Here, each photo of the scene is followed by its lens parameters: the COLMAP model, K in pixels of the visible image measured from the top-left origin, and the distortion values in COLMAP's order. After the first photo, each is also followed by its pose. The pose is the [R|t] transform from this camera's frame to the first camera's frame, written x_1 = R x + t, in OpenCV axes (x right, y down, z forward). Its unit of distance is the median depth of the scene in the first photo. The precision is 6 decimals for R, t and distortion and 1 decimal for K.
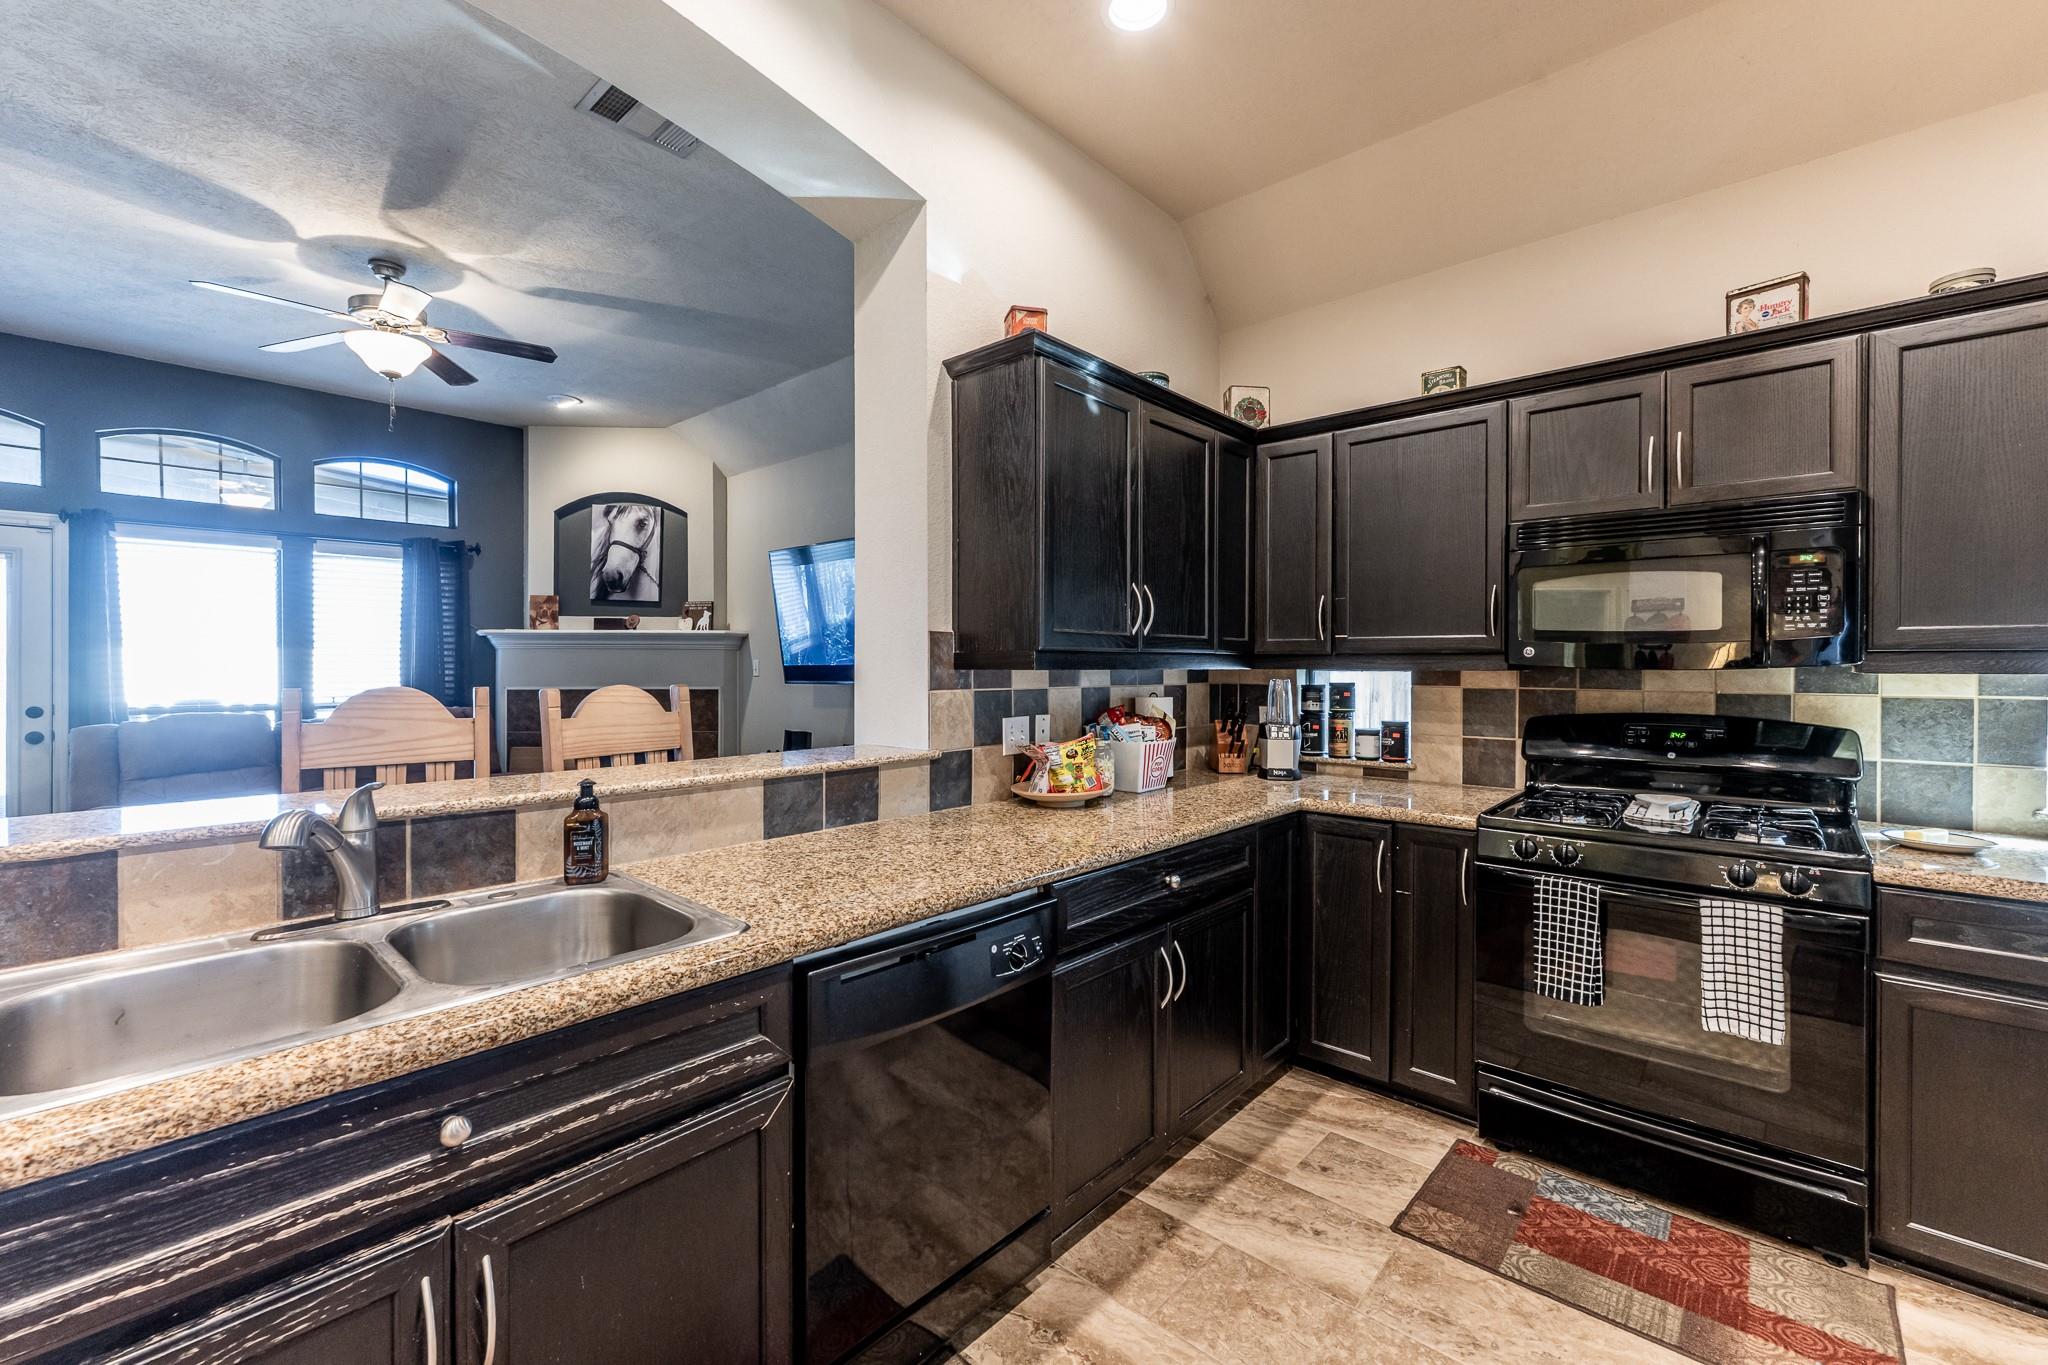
lens RADIAL K [[841.9, 0, 1032.5], [0, 841.9, 669.9], [0, 0, 1]] dist [-0.000785, -0.000281]
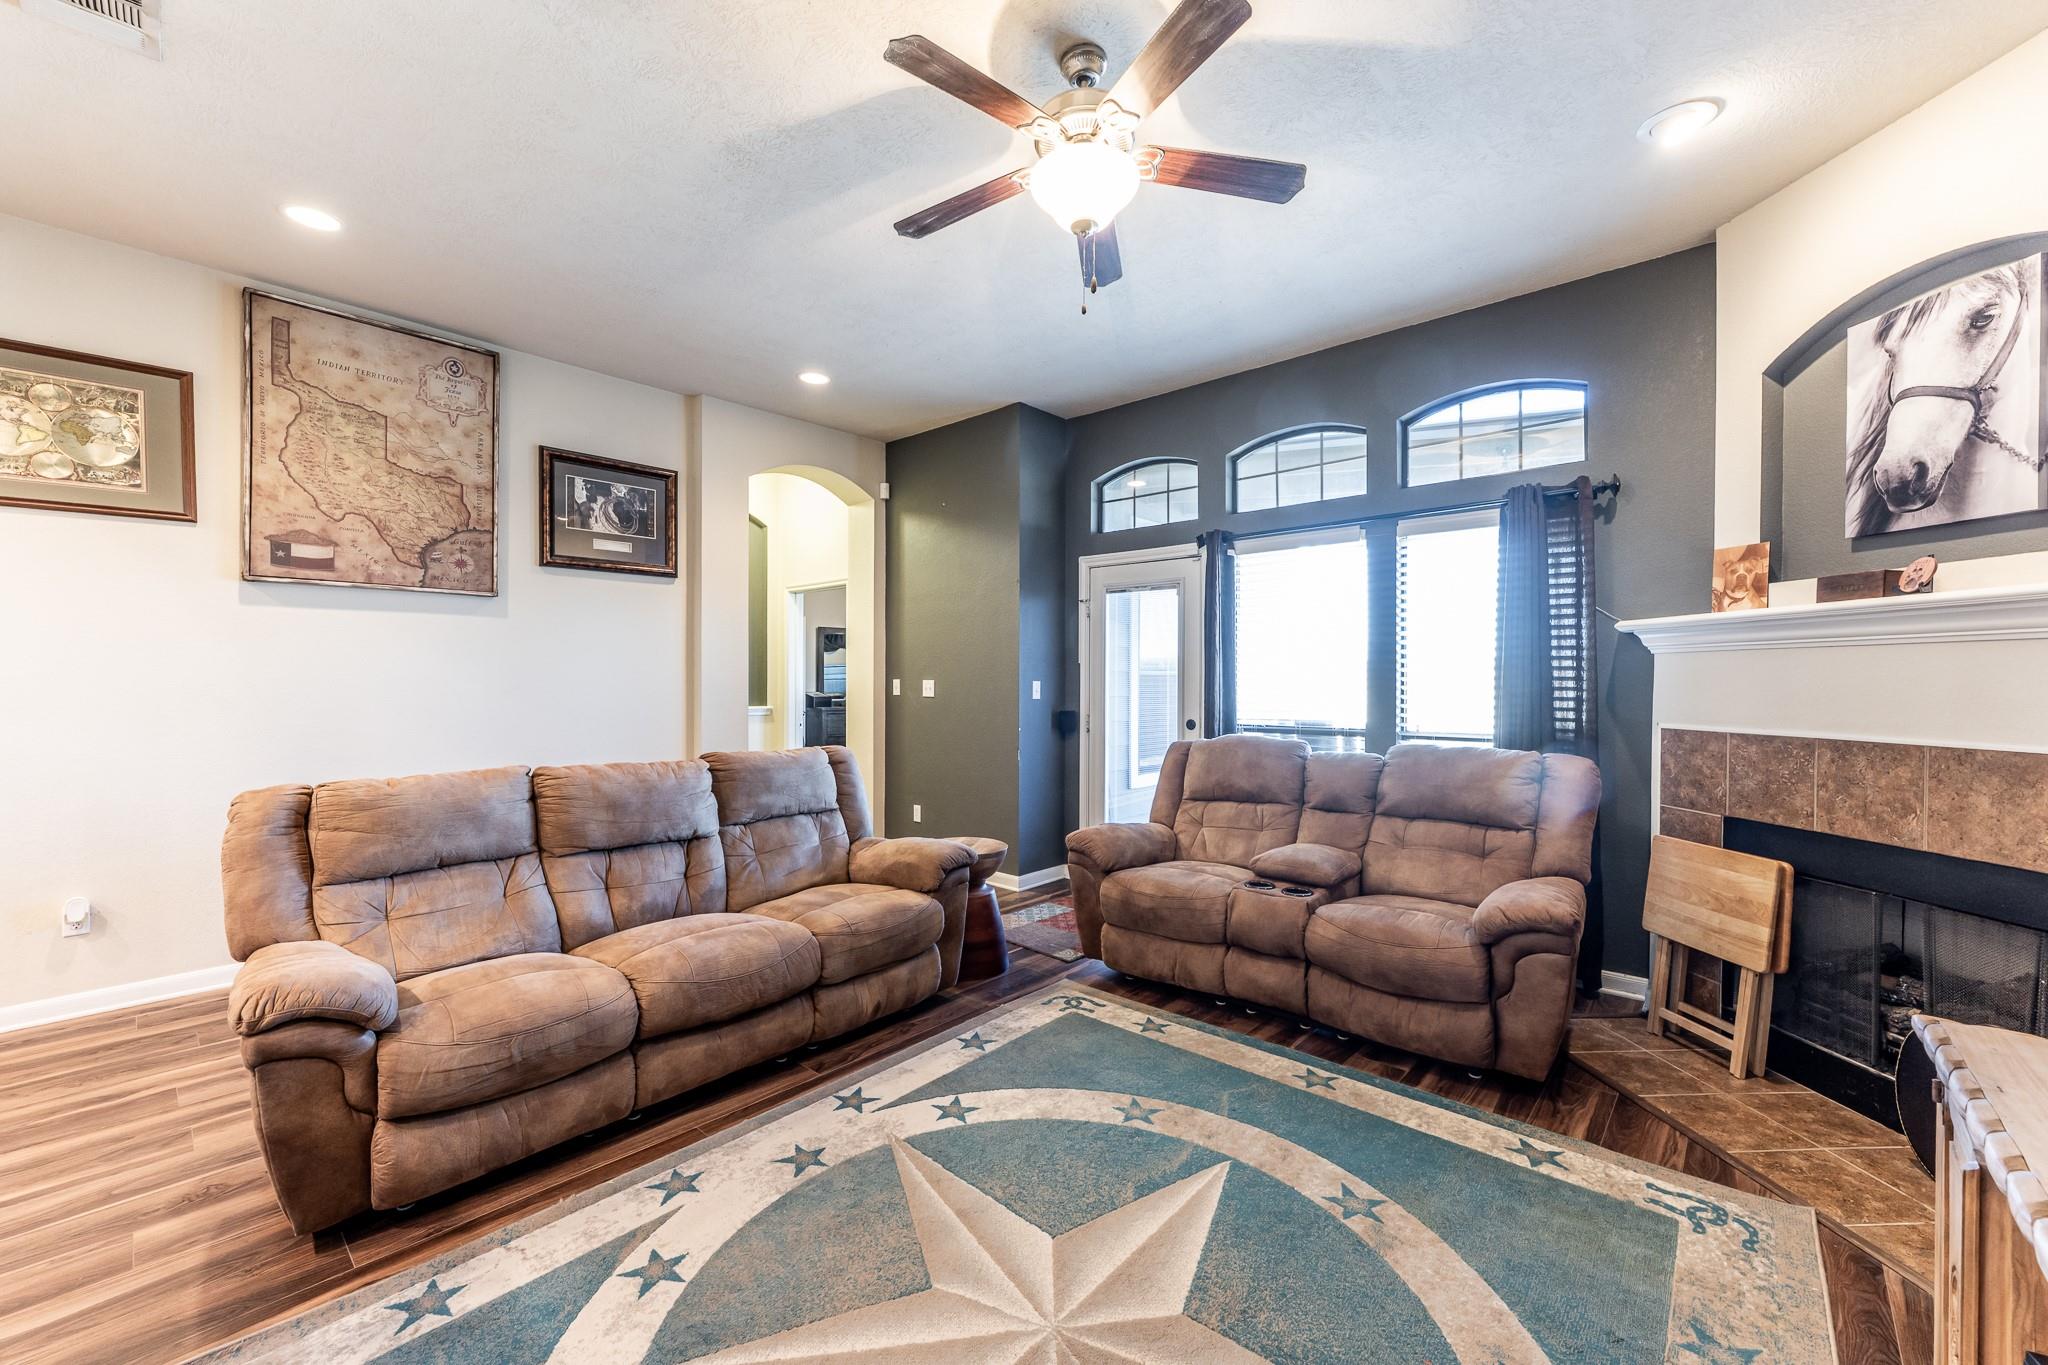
lens RADIAL K [[816.5, 0, 1017.2], [0, 816.5, 680.3], [0, 0, 1]] dist [-0.002961, -0.000257]
pose [[-0.000787, -0.001088, -0.999999, -0.171847], [-0.006334, 0.999979, -0.001083, -0.008201], [0.999980, 0.006333, -0.000794, 1.077639]]
